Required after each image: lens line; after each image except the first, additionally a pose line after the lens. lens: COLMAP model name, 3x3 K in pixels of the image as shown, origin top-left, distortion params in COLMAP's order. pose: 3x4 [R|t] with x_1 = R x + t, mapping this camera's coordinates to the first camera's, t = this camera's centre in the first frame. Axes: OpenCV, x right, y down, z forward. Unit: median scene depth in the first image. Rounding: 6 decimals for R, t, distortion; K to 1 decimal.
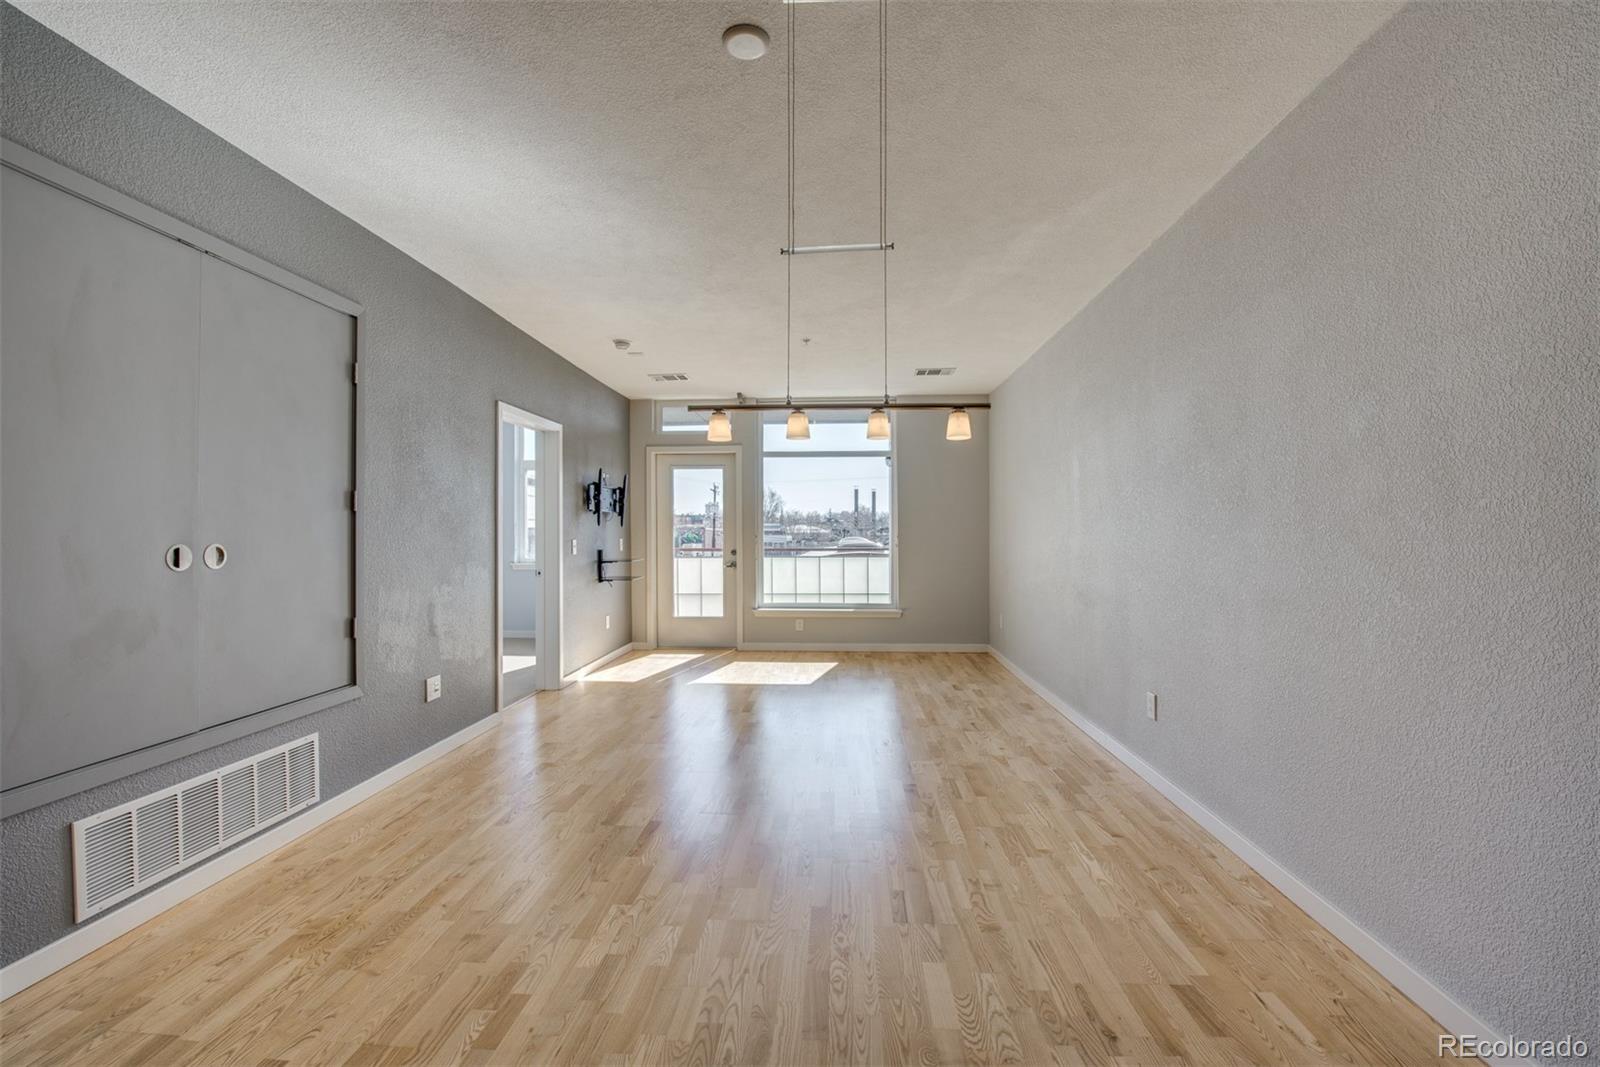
lens RADIAL K [[668.7, 0, 796.2], [0, 668.7, 541.7], [0, 0, 1]] dist [-0.007928, -0.000162]
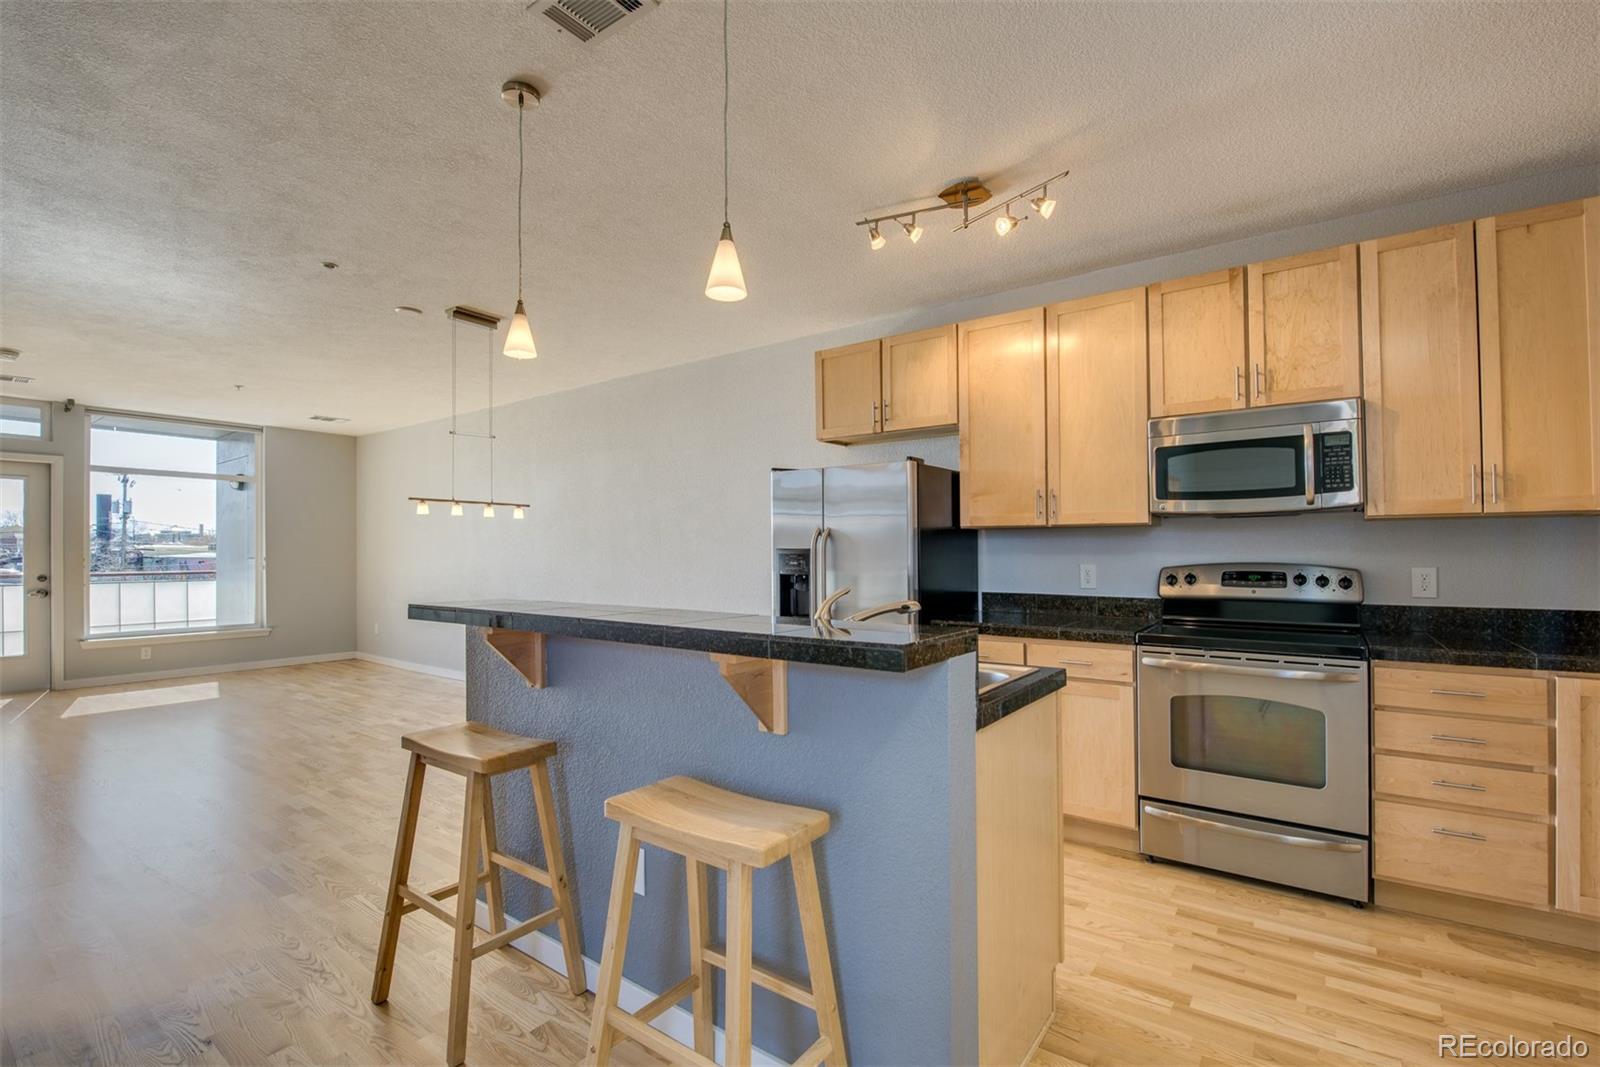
lens RADIAL K [[720.0, 0, 800.8], [0, 720.0, 540.3], [0, 0, 1]] dist [-0.022765, -0.001789]
pose [[0.533214, 0.015171, 0.845844, -0.390261], [0.012311, 0.999594, -0.025690, 0.002327], [-0.845891, 0.024112, 0.532811, -0.352045]]
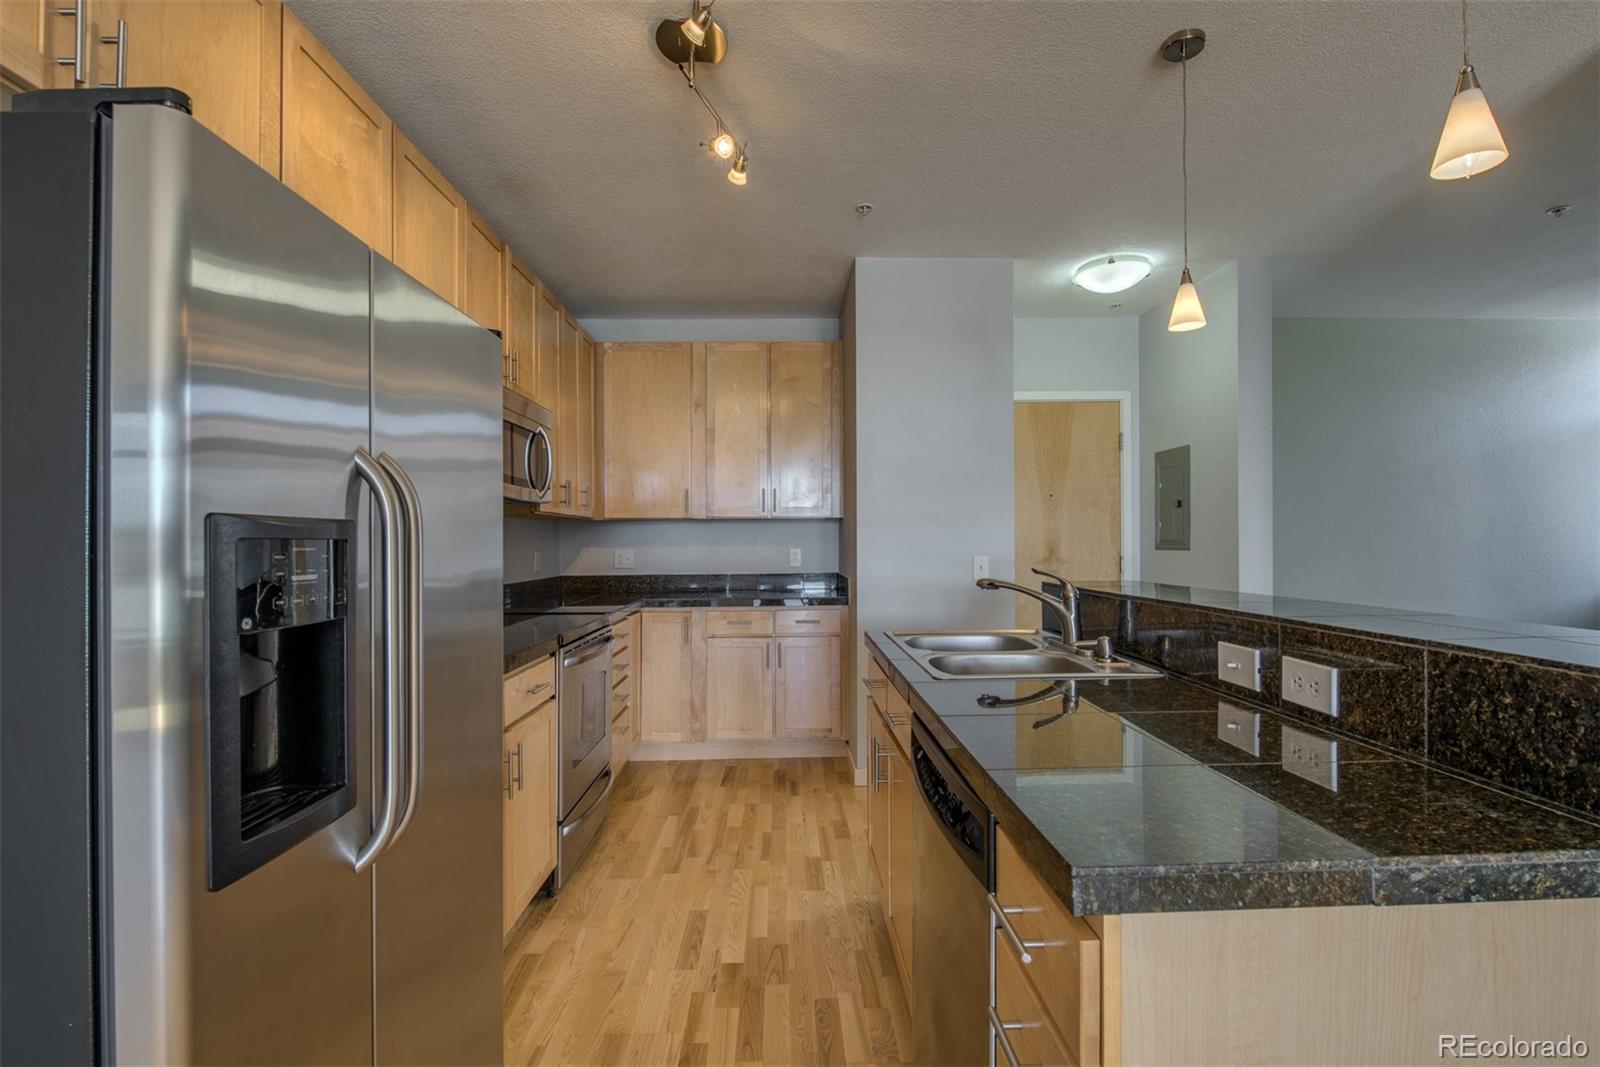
lens RADIAL K [[720.0, 0, 815.1], [0, 720.0, 529.8], [0, 0, 1]] dist [-0.022765, -0.001789]
pose [[-0.994009, 0.008022, -0.109004, 0.022996], [0.008325, 0.999963, -0.002323, -0.002155], [0.108982, -0.003217, -0.994039, 0.127818]]
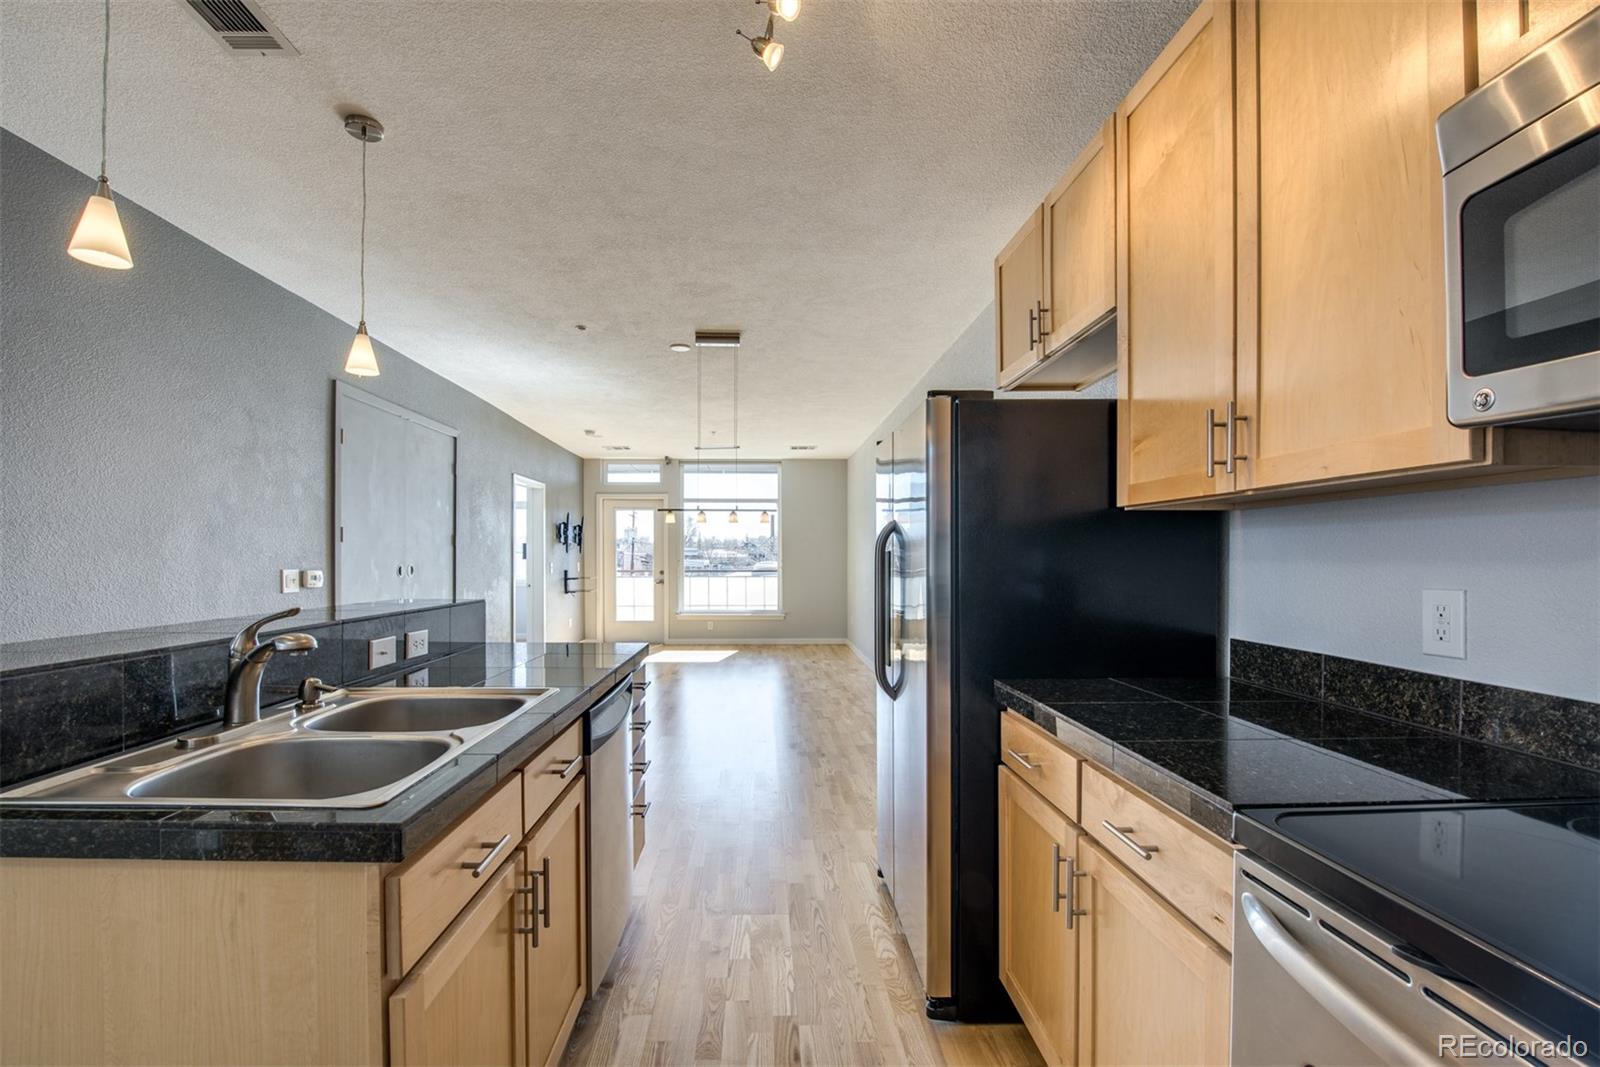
lens RADIAL K [[668.7, 0, 769.6], [0, 668.7, 563.0], [0, 0, 1]] dist [-0.007928, -0.000162]
pose [[0.996570, 0.001221, 0.082743, 0.013481], [-0.000858, 0.999990, -0.004425, 0.002777], [-0.082748, 0.004339, 0.996561, -0.419420]]
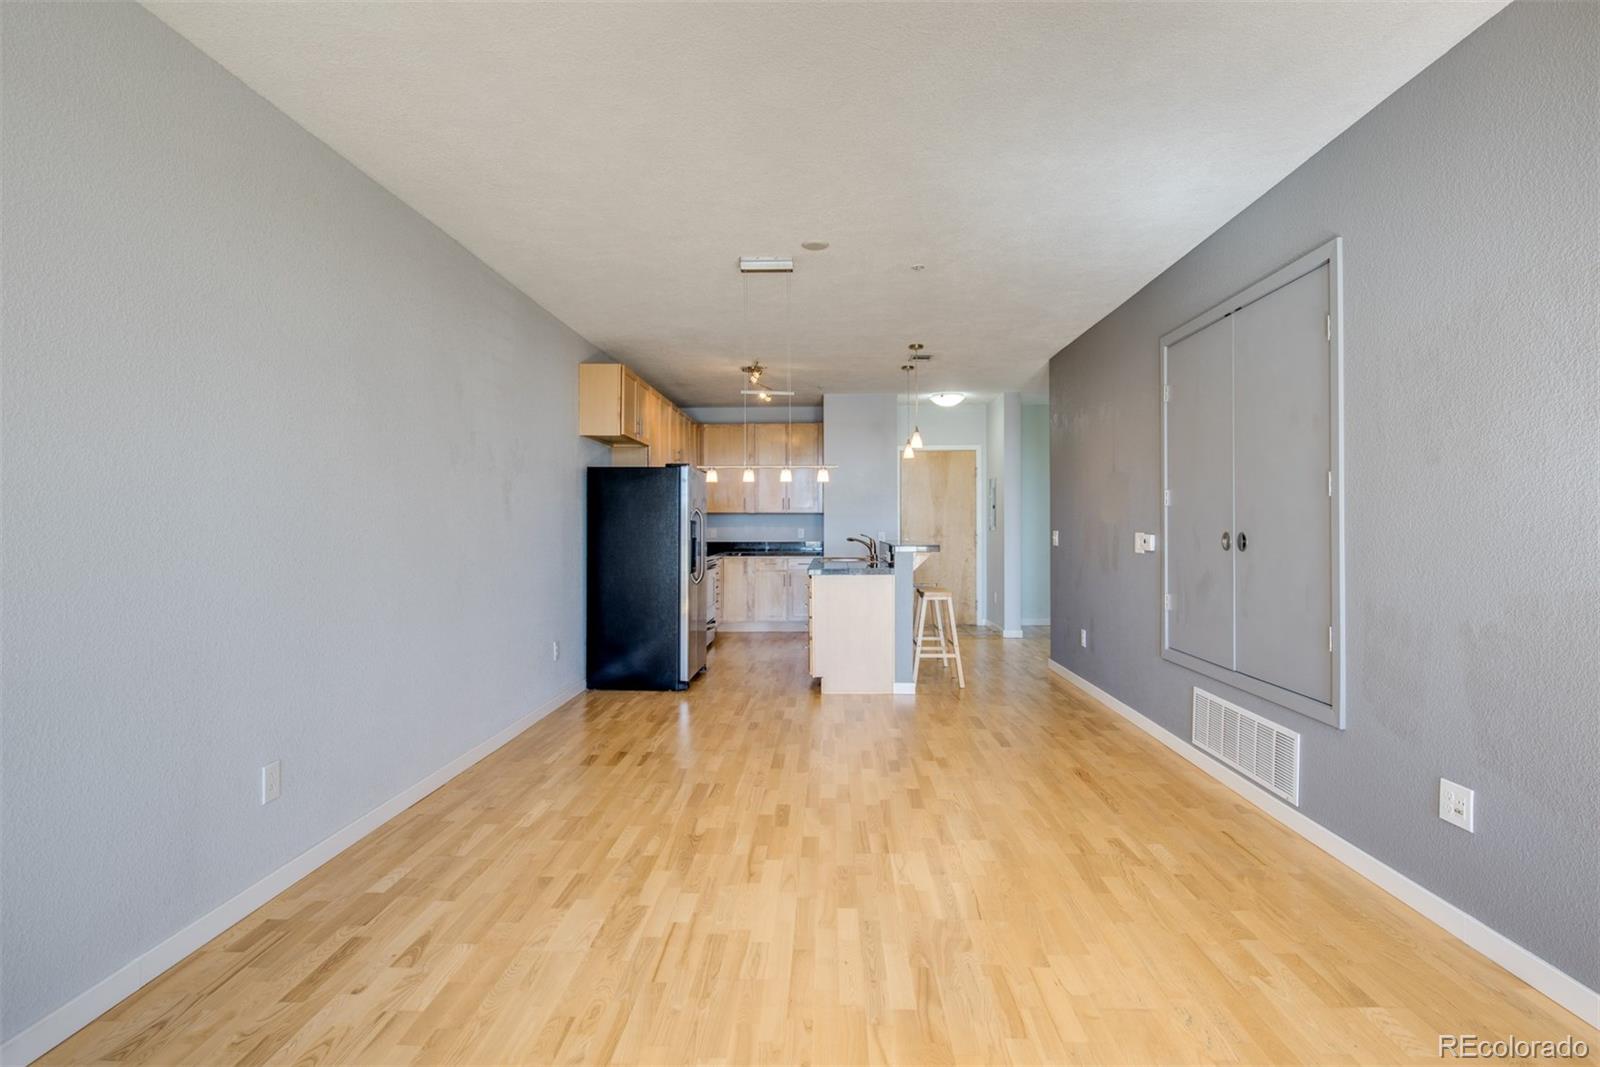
lens RADIAL K [[804.9, 0, 796.2], [0, 804.9, 503.6], [0, 0, 1]] dist [-0.002749, -0.000214]
pose [[-0.999689, 0.002810, -0.024767, 0.009975], [0.003139, 0.999908, -0.013233, -0.012911], [0.024727, -0.013307, -0.999606, 0.969622]]
